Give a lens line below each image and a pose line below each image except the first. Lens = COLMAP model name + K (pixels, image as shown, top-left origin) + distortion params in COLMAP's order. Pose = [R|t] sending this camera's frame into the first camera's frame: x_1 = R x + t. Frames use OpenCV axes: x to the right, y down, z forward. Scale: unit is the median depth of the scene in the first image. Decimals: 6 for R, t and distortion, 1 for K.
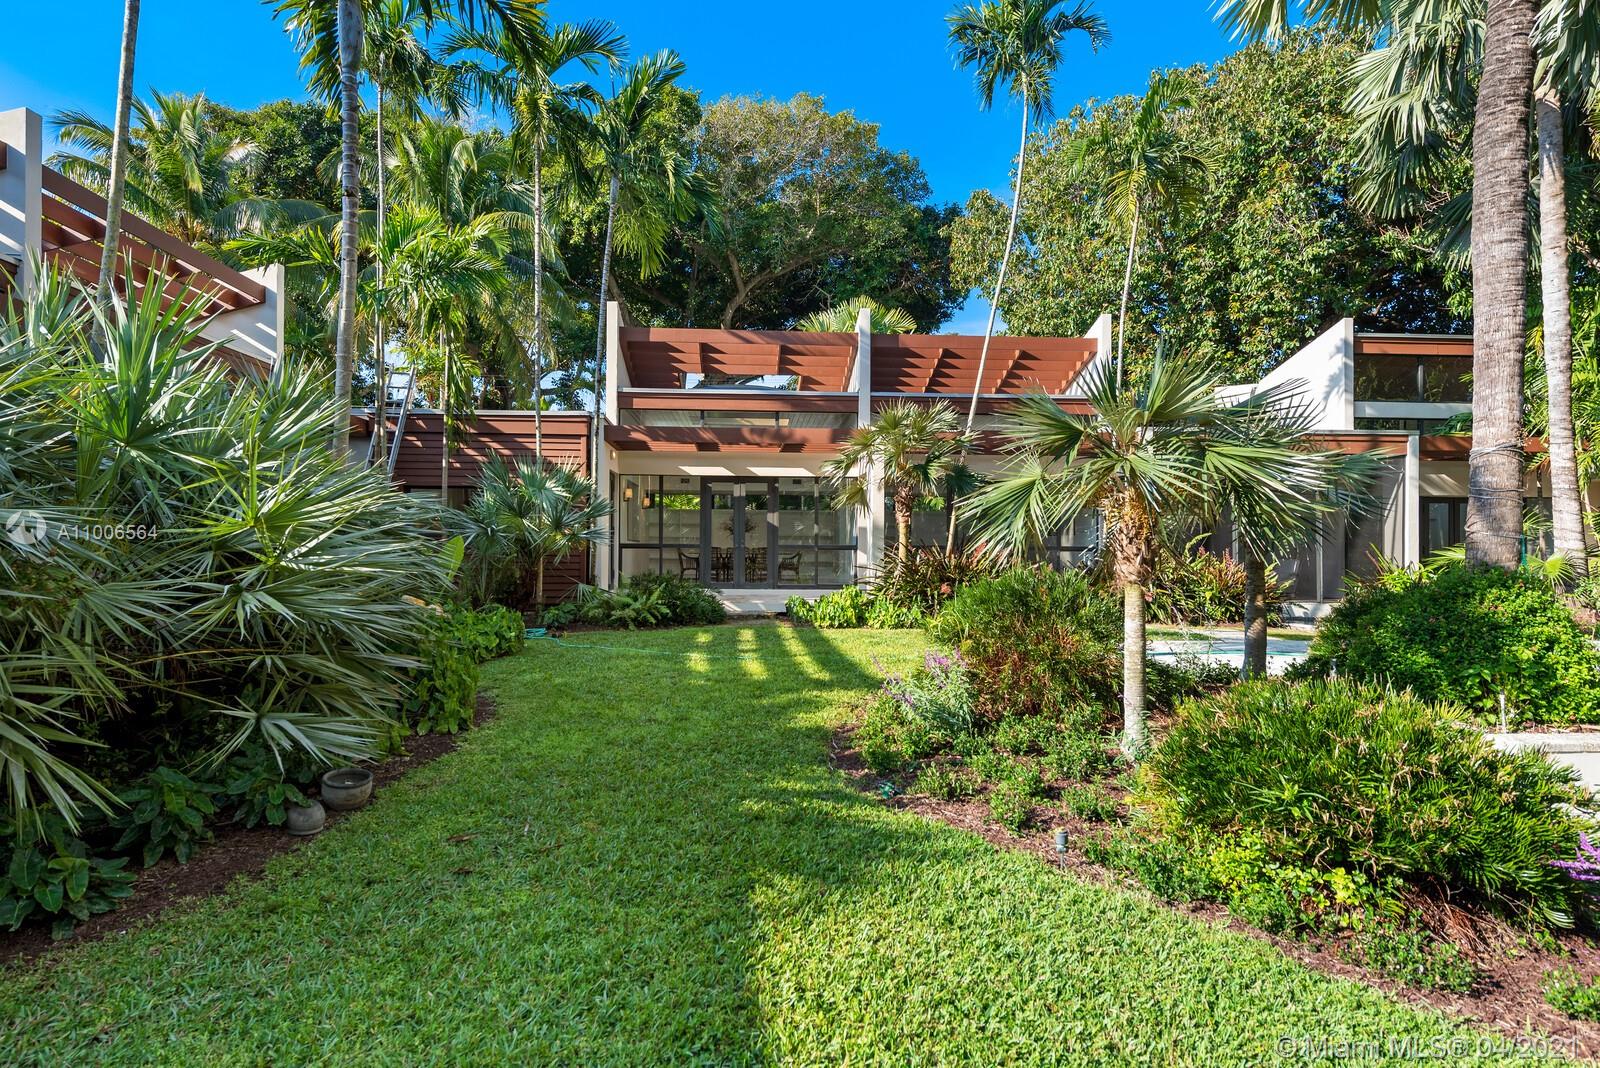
lens RADIAL K [[826.9, 0, 791.4], [0, 826.9, 544.6], [0, 0, 1]] dist [0.014850, -0.002029]
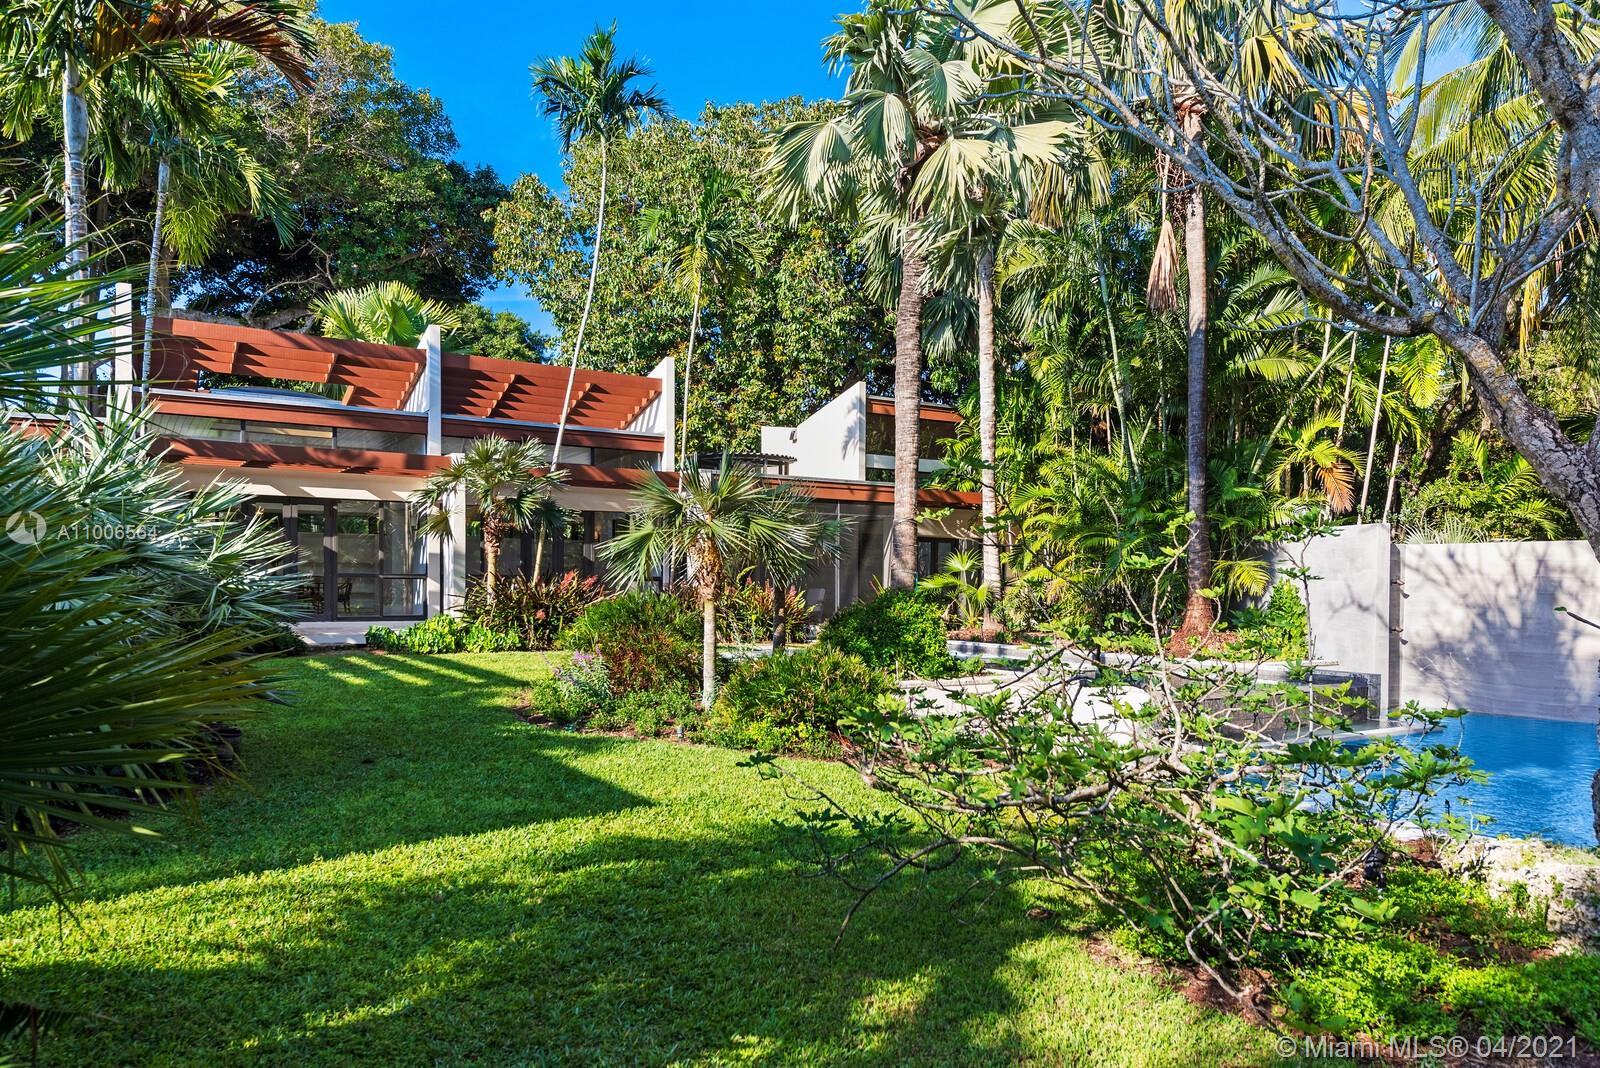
lens RADIAL K [[1060.3, 0, 791.2], [0, 1060.3, 609.1], [0, 0, 1]] dist [0.015915, -0.003153]
pose [[0.878831, -0.009425, 0.477040, -0.140794], [-0.006765, 0.999458, 0.032210, -0.001146], [-0.477085, -0.031534, 0.878291, -0.288618]]
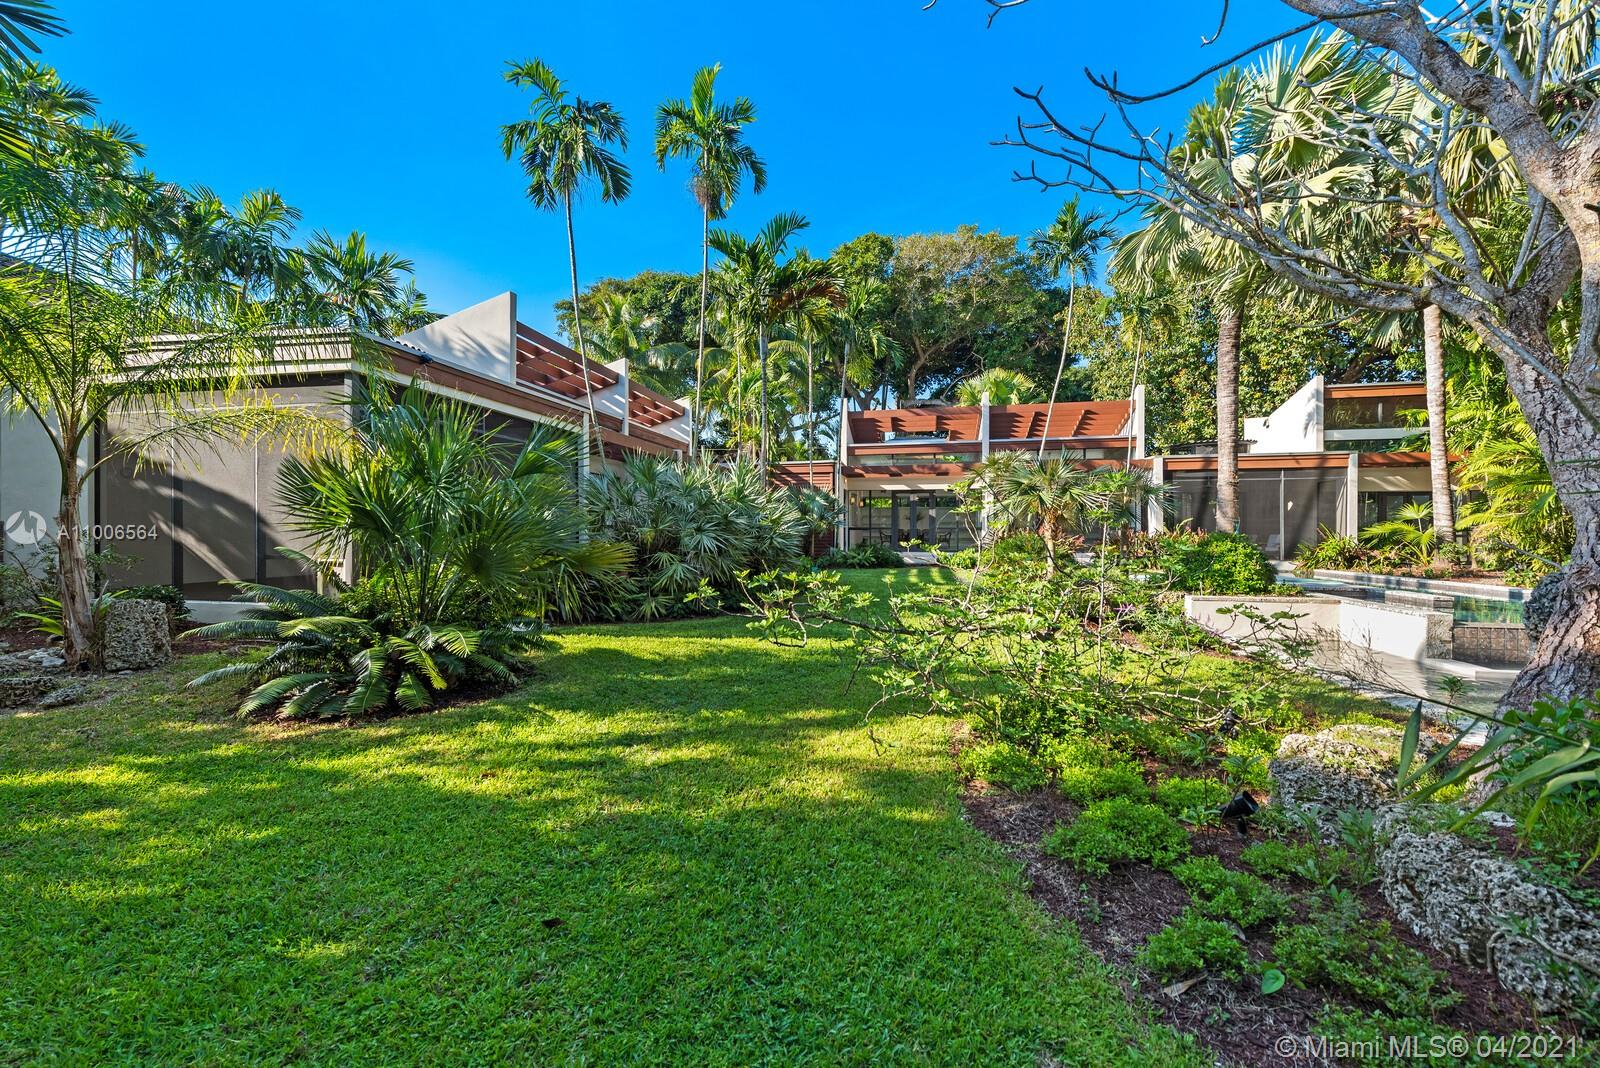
lens RADIAL K [[617.1, 0, 797.6], [0, 617.1, 535.7], [0, 0, 1]] dist [0.006184, -0.000569]
pose [[0.963947, -0.003814, -0.266067, 0.052919], [0.006512, 0.999936, 0.009257, 0.003957], [0.266014, -0.010656, 0.963910, -0.379133]]
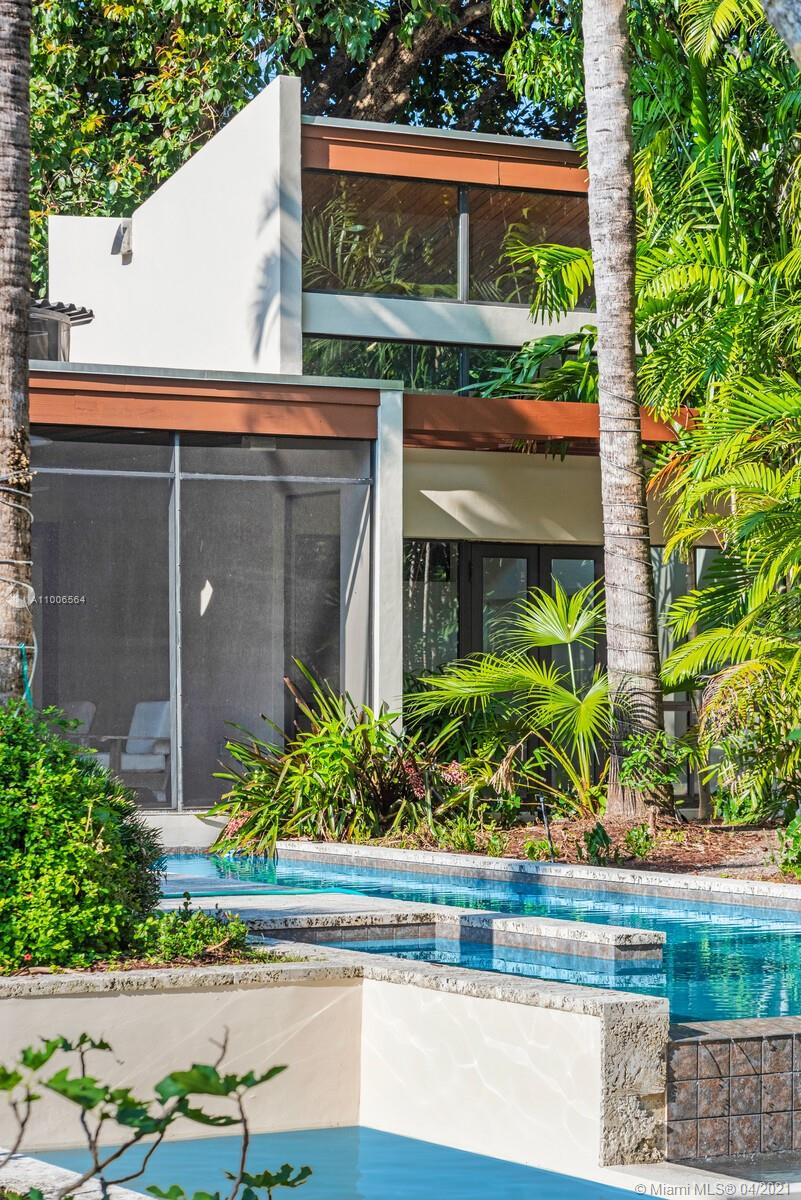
lens RADIAL K [[3170.4, 0, 397.7], [0, 3170.4, 605.0], [0, 0, 1]] dist [0.088017, 0.000000]
pose [[0.893613, 0.006627, 0.448790, 0.057989], [0.002270, 0.999811, -0.019285, 0.001682], [-0.448833, 0.018252, 0.893429, -0.362306]]
